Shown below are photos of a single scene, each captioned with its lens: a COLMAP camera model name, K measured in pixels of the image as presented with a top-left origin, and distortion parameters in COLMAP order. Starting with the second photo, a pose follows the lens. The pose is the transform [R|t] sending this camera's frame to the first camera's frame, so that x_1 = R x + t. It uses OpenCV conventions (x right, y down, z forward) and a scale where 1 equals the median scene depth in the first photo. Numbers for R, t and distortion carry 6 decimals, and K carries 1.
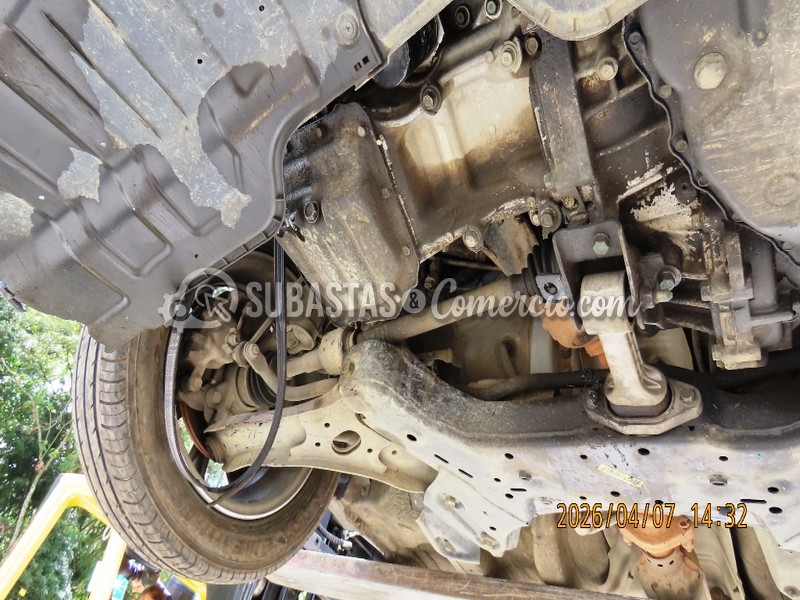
lens RADIAL K [[516.2, 0, 400.0], [0, 516.2, 300.0], [0, 0, 1]] dist [-0.003785, -0.003628]
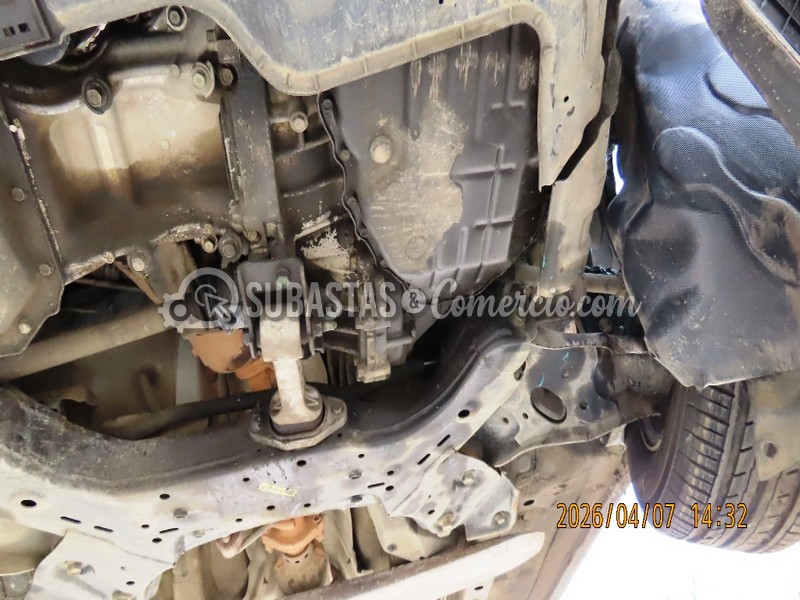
lens RADIAL K [[516.2, 0, 400.0], [0, 516.2, 300.0], [0, 0, 1]] dist [-0.003785, -0.003628]
pose [[0.713806, 0.017673, 0.700121, -0.168420], [-0.002171, 0.999733, -0.023023, -0.034300], [-0.700340, 0.014914, 0.713653, 0.053125]]
